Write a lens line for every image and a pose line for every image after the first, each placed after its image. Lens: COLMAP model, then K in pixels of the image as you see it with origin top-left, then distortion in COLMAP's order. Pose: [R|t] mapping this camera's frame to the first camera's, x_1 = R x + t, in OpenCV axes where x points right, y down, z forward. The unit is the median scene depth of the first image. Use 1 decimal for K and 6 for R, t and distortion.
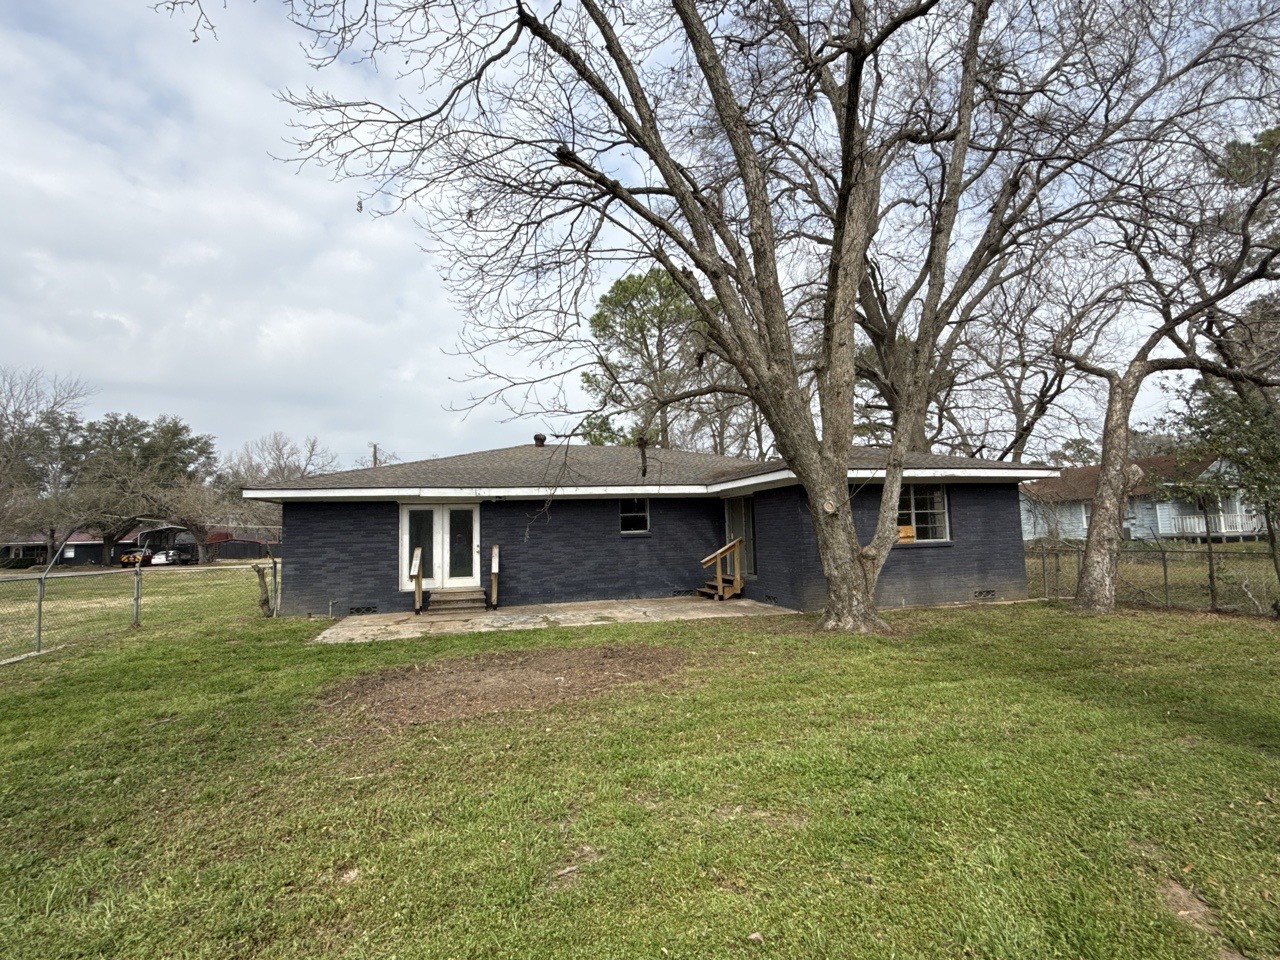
lens RADIAL K [[601.7, 0, 641.7], [0, 601.7, 483.9], [0, 0, 1]] dist [-0.002534, -0.000177]
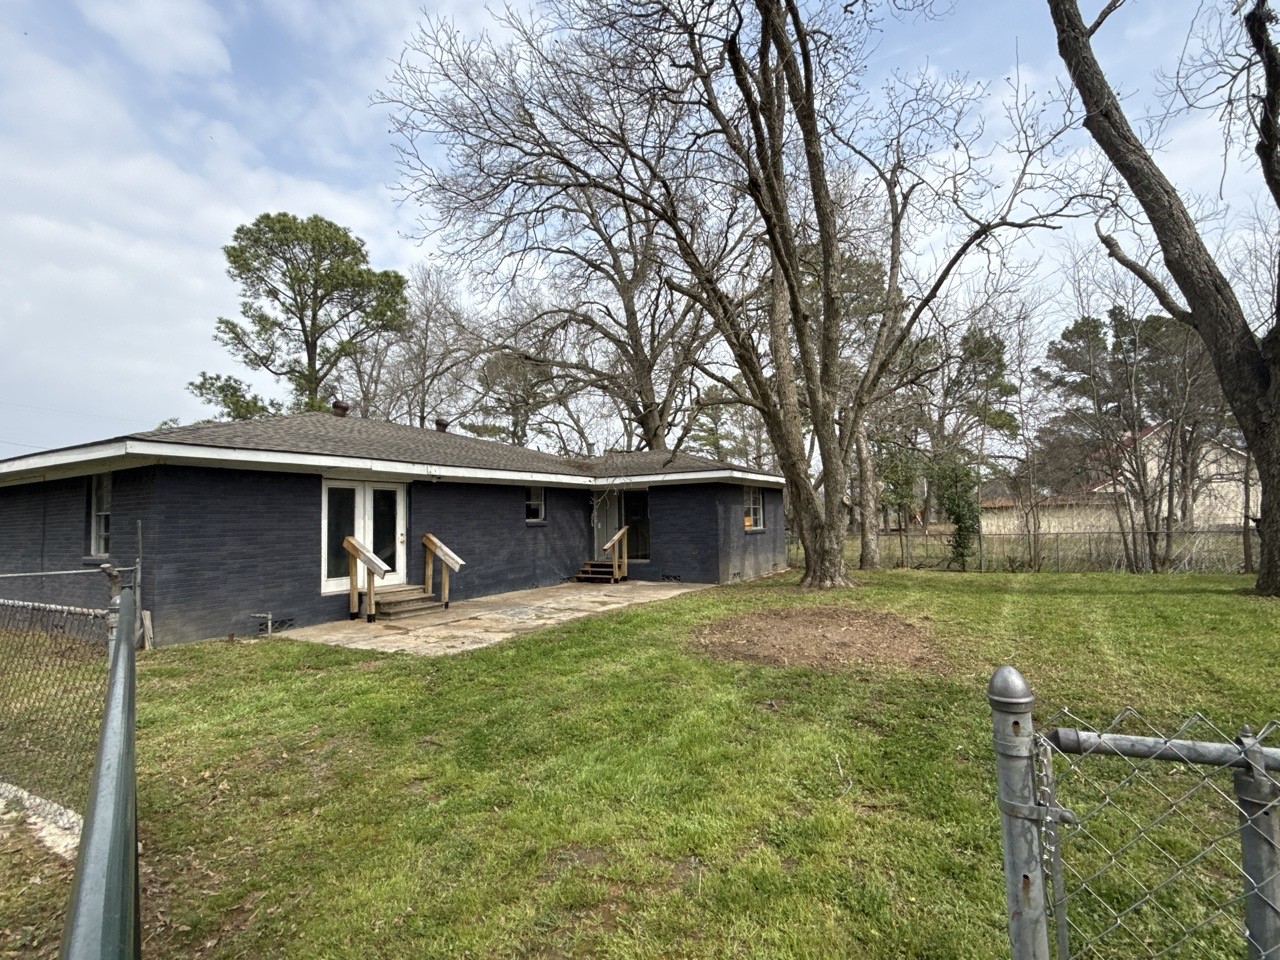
lens RADIAL K [[602.2, 0, 639.6], [0, 602.2, 483.8], [0, 0, 1]] dist [-0.002065, 0.000301]
pose [[0.720425, 0.053033, 0.691502, -0.615629], [-0.054180, 0.998328, -0.020118, 0.032818], [-0.691413, -0.022972, 0.722094, 0.183370]]
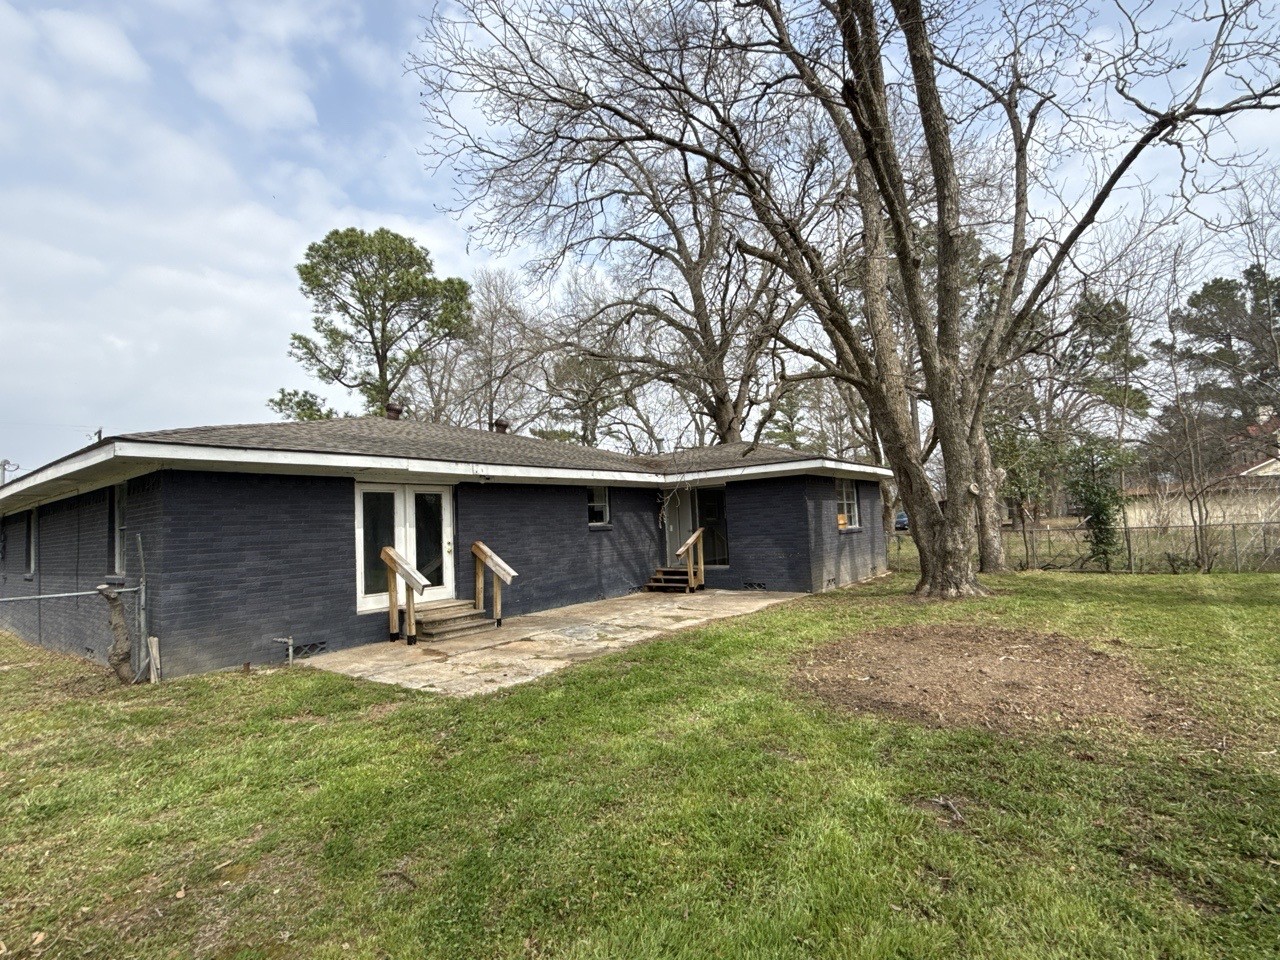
lens RADIAL K [[602.2, 0, 639.6], [0, 602.2, 483.8], [0, 0, 1]] dist [-0.002065, 0.000301]
pose [[0.800268, 0.031522, 0.598814, -0.532122], [-0.023480, 0.999499, -0.021235, 0.040858], [-0.599183, 0.002934, 0.800607, 0.274587]]
